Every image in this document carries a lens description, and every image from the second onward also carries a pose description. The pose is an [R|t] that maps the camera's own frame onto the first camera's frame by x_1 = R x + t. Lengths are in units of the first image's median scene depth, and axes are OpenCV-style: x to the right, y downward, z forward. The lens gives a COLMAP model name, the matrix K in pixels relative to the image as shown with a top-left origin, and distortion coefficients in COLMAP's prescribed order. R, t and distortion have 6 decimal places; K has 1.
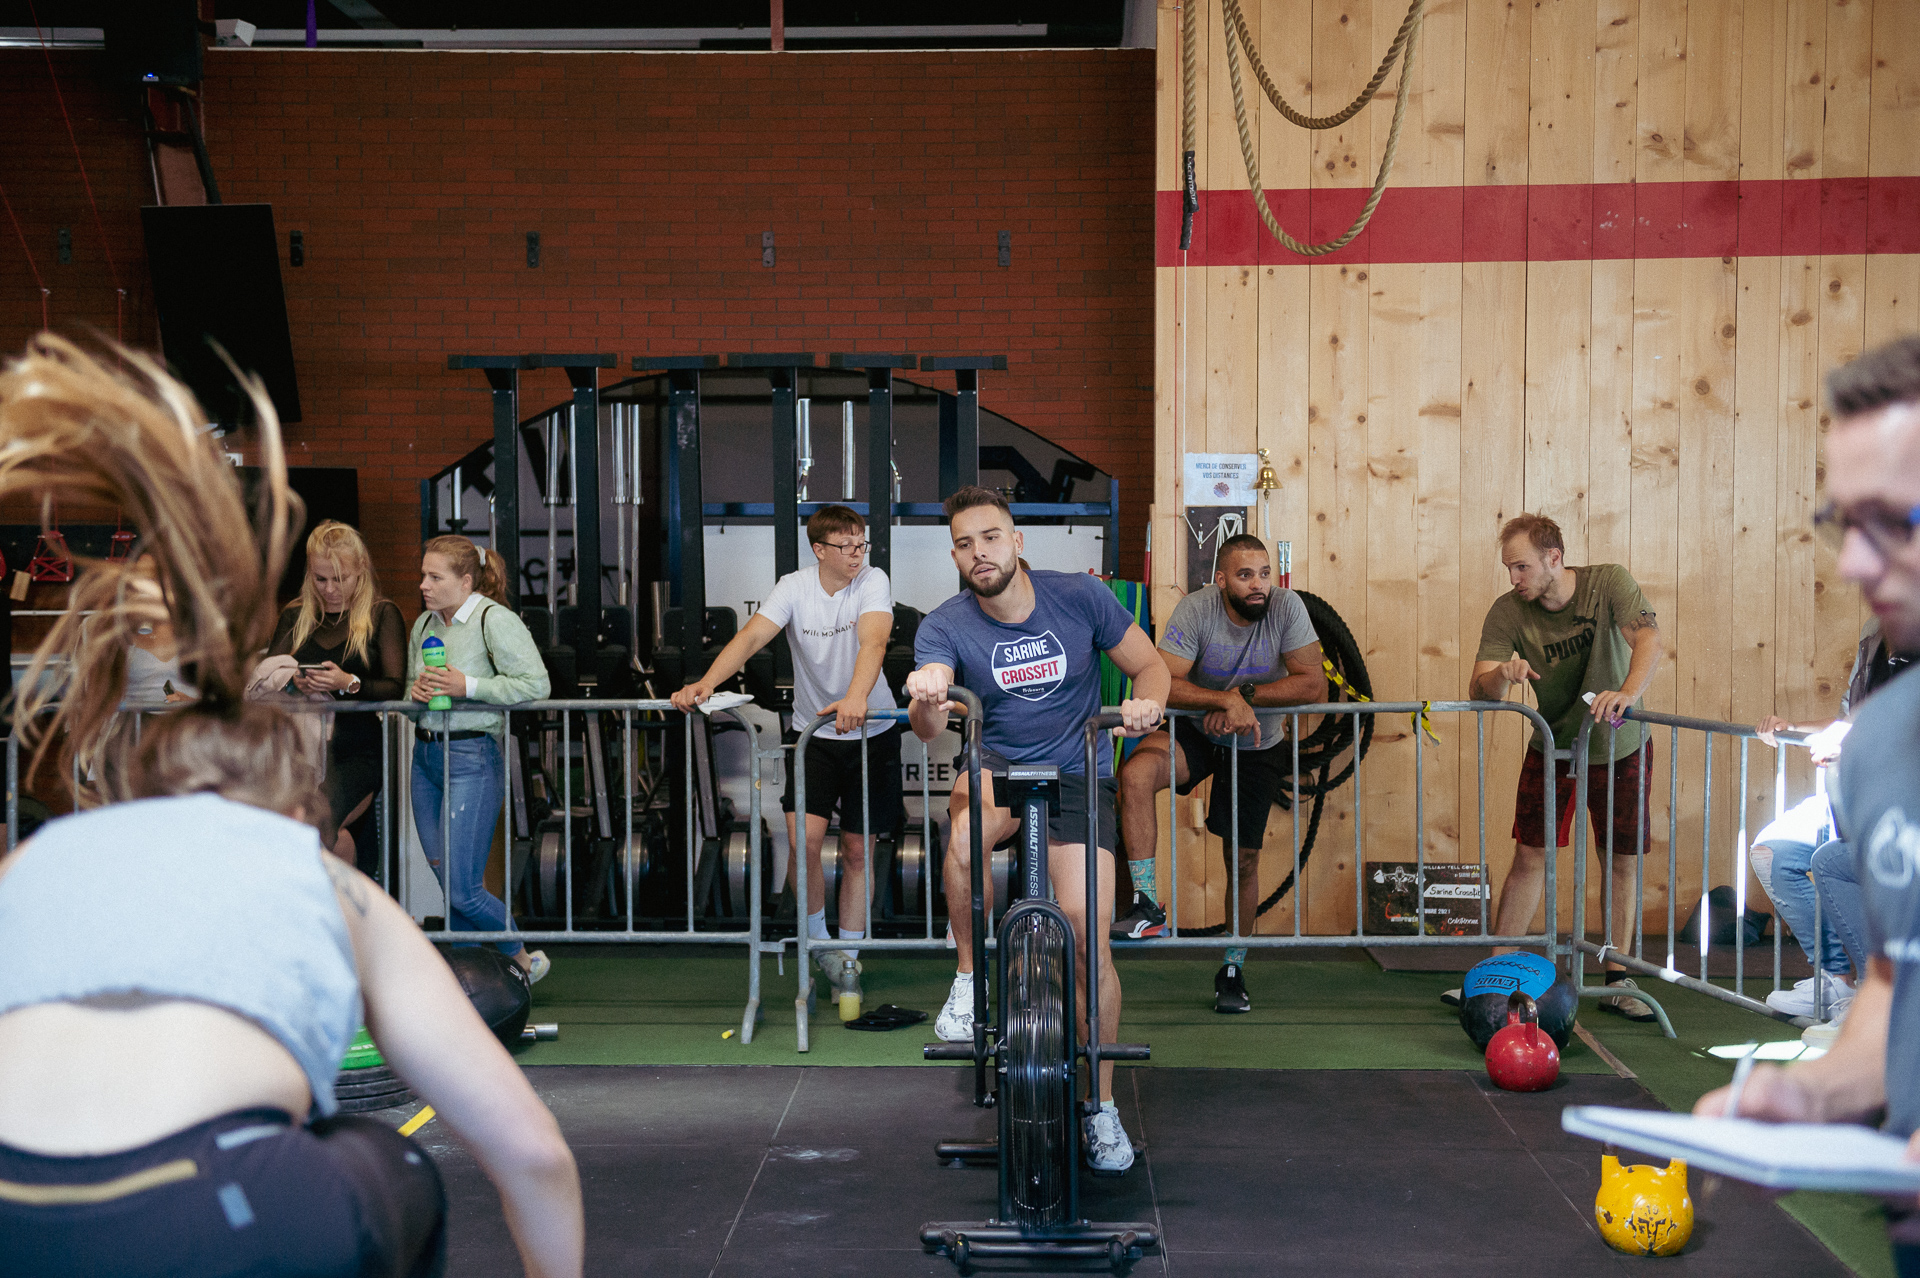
lens RADIAL K [[2529.6, 0, 958.3], [0, 2529.6, 654.0], [0, 0, 1]] dist [0.130897, 0.000000]
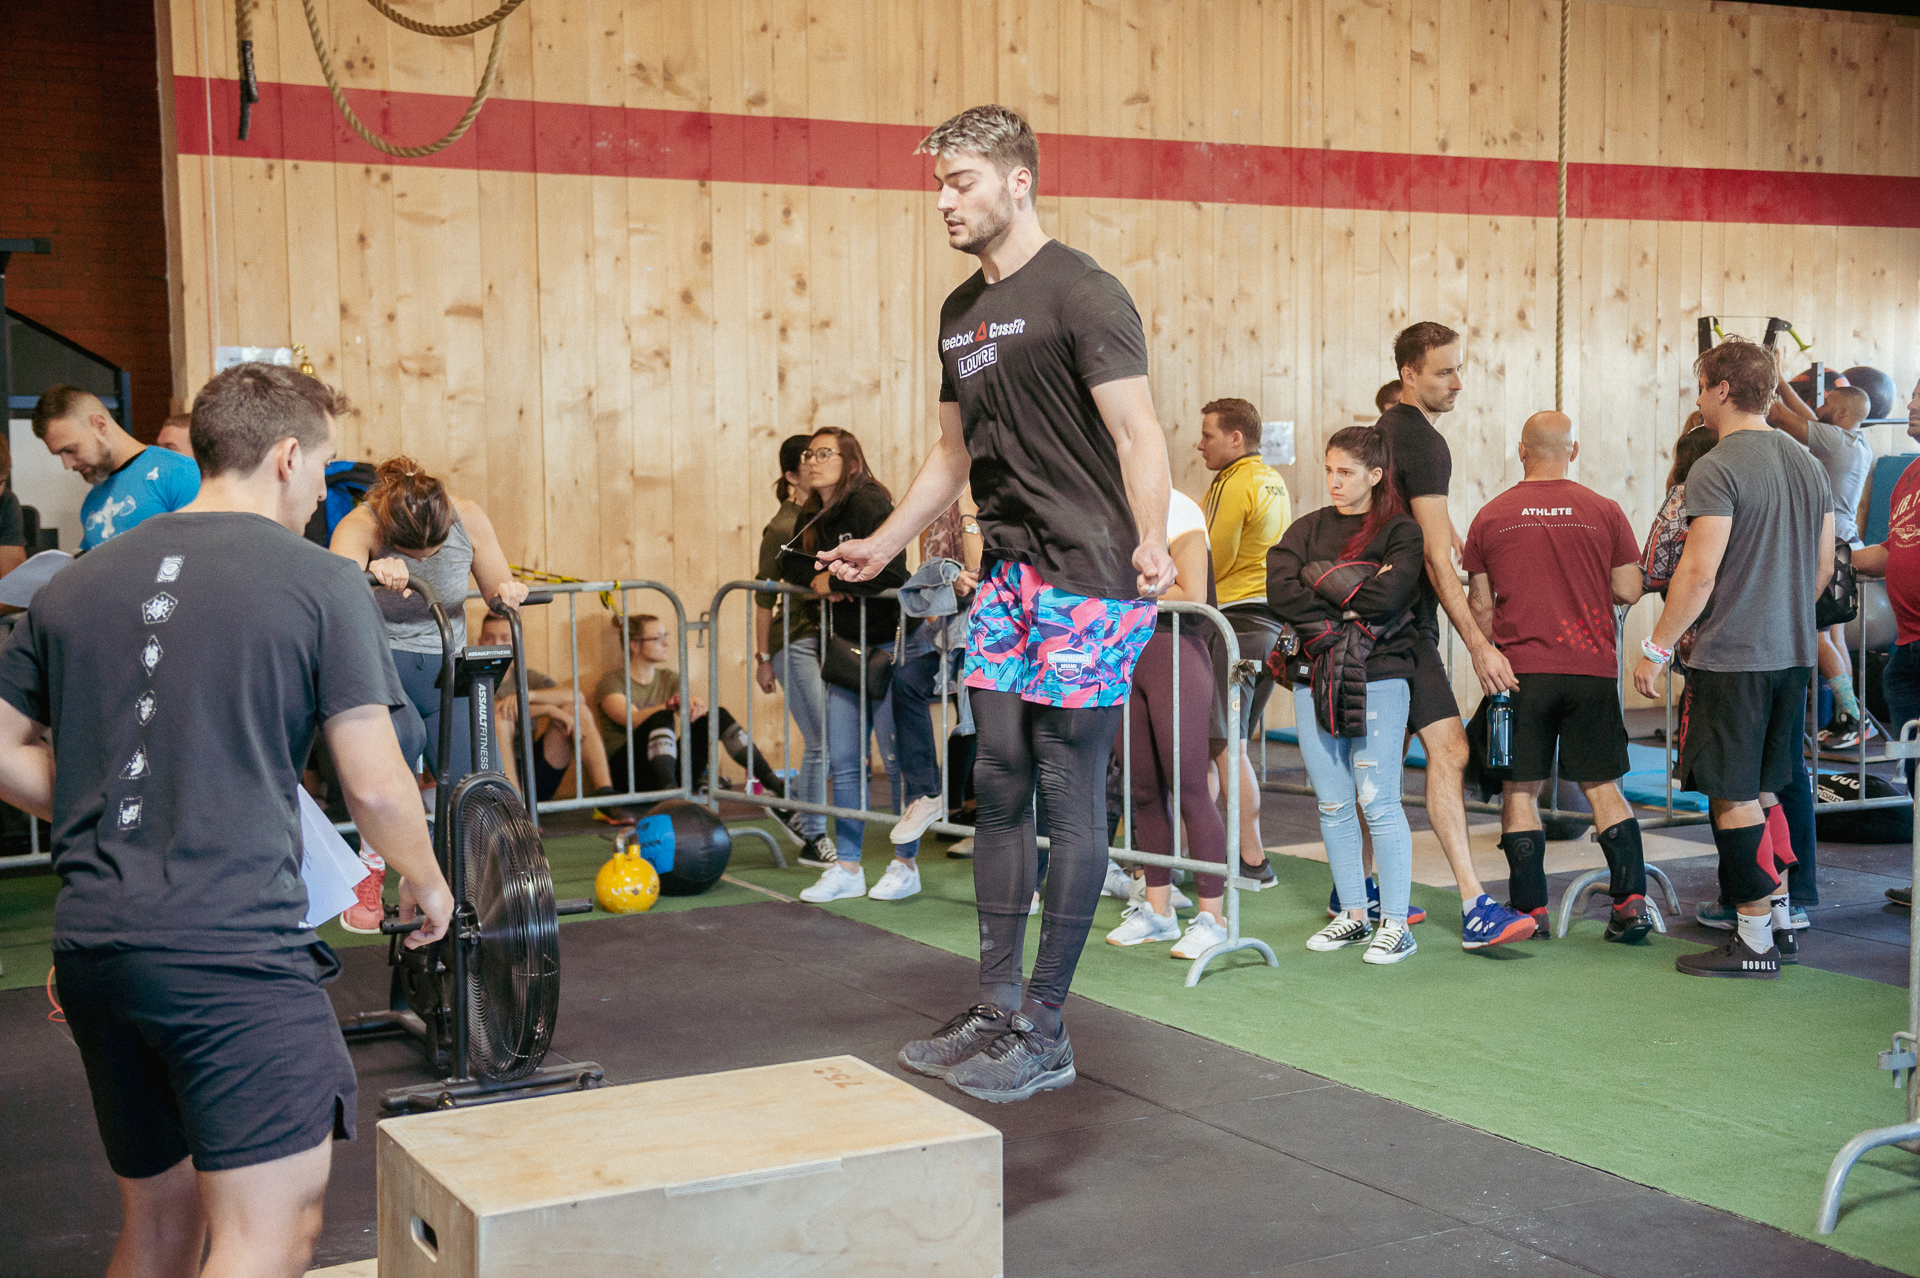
lens RADIAL K [[2529.6, 0, 958.1], [0, 2529.6, 639.3], [0, 0, 1]] dist [0.130897, 0.000000]
pose [[0.844921, -0.048556, 0.532683, -0.205090], [0.031218, 0.998650, 0.041514, 0.002123], [-0.533980, -0.018447, 0.845296, 0.001157]]
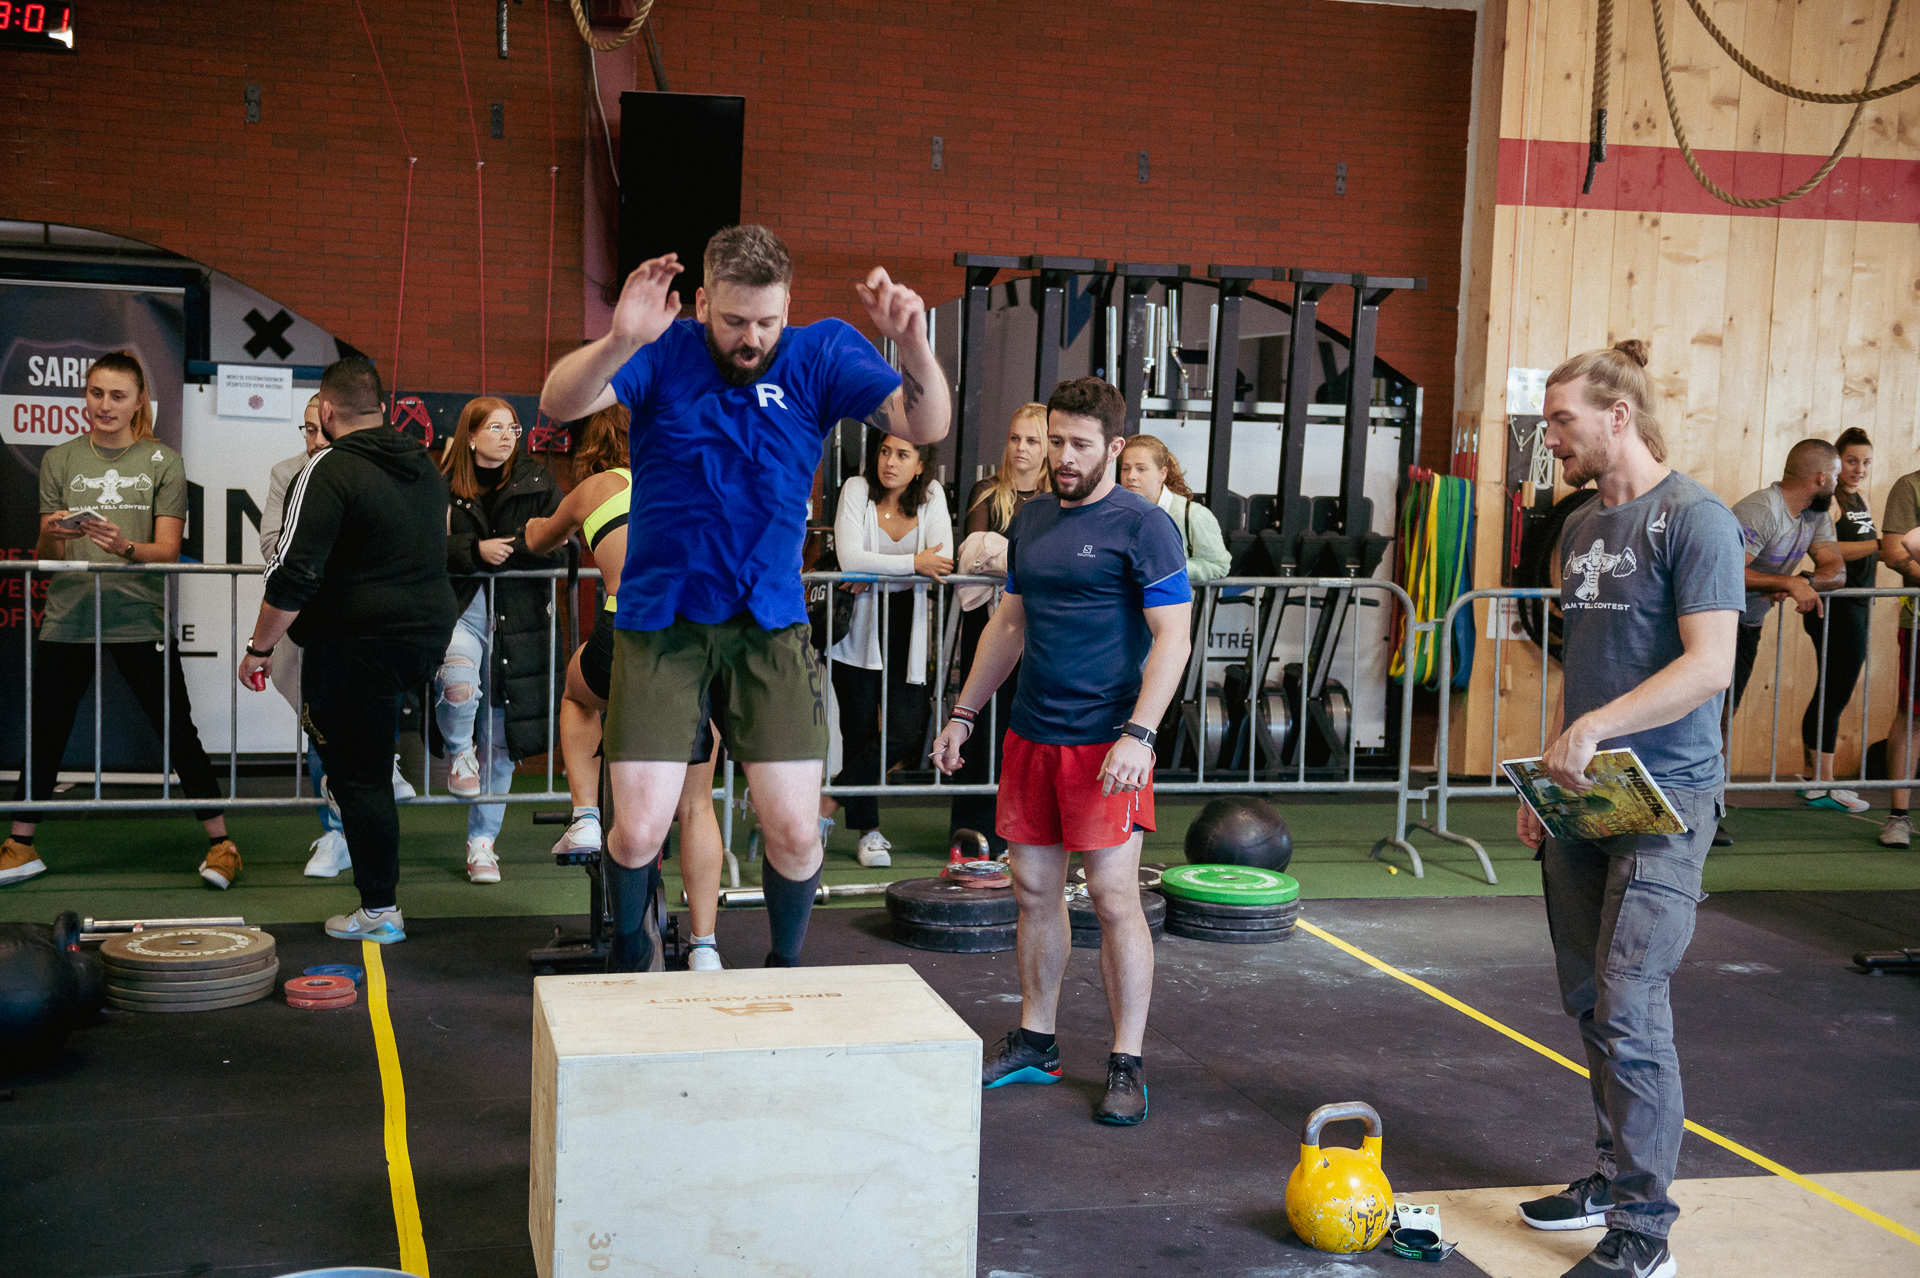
lens RADIAL K [[2406.6, 0, 962.1], [0, 2406.6, 622.7], [0, 0, 1]] dist [0.131601, 0.000000]
pose [[0.950904, 0.008474, 0.309369, -0.493184], [-0.020335, 0.999176, 0.035137, 0.003010], [-0.308816, -0.039703, 0.950293, 0.021219]]
